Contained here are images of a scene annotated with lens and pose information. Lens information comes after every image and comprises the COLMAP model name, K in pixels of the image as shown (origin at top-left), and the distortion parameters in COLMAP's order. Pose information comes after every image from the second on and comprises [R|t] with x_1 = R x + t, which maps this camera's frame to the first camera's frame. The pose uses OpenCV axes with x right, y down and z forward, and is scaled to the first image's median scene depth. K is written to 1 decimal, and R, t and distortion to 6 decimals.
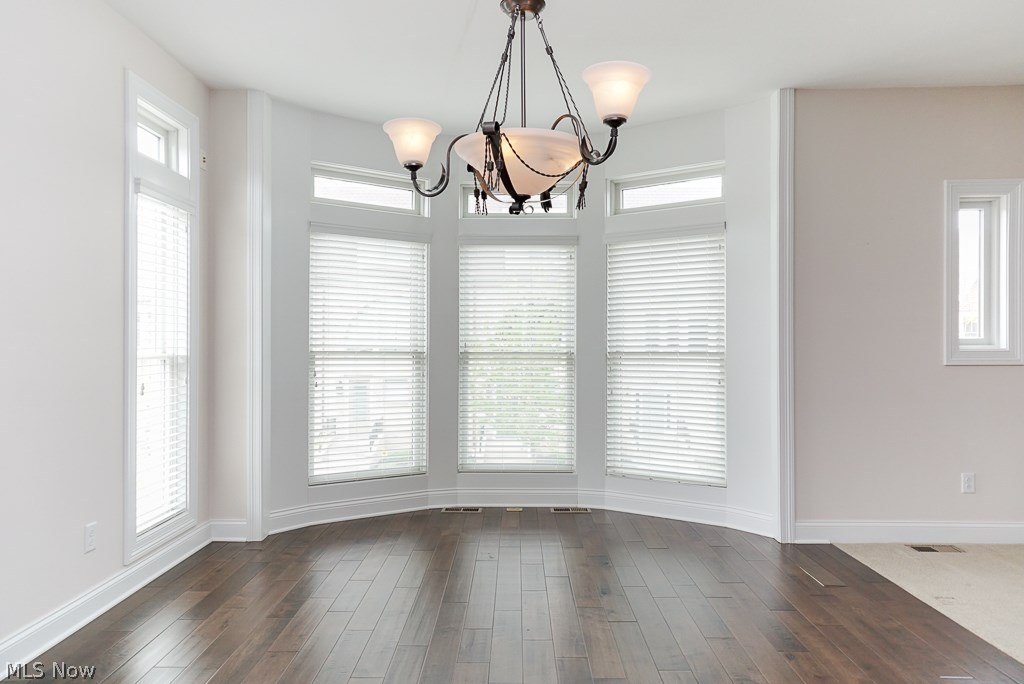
lens RADIAL K [[702.2, 0, 513.1], [0, 702.2, 352.0], [0, 0, 1]] dist [0.003793, 0.021092]
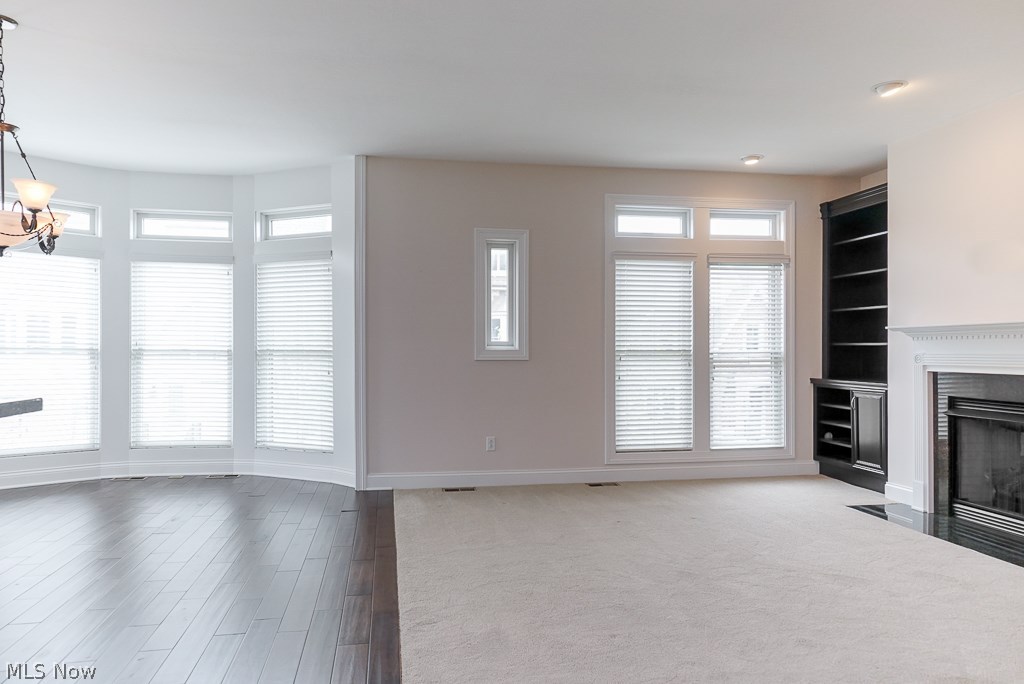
lens RADIAL K [[702.2, 0, 510.3], [0, 702.2, 355.7], [0, 0, 1]] dist [0.003793, 0.021092]
pose [[0.985180, 0.005249, 0.171443, 0.365329], [-0.005410, 0.999985, 0.000471, 0.007431], [-0.171438, -0.001391, 0.985194, -0.314646]]
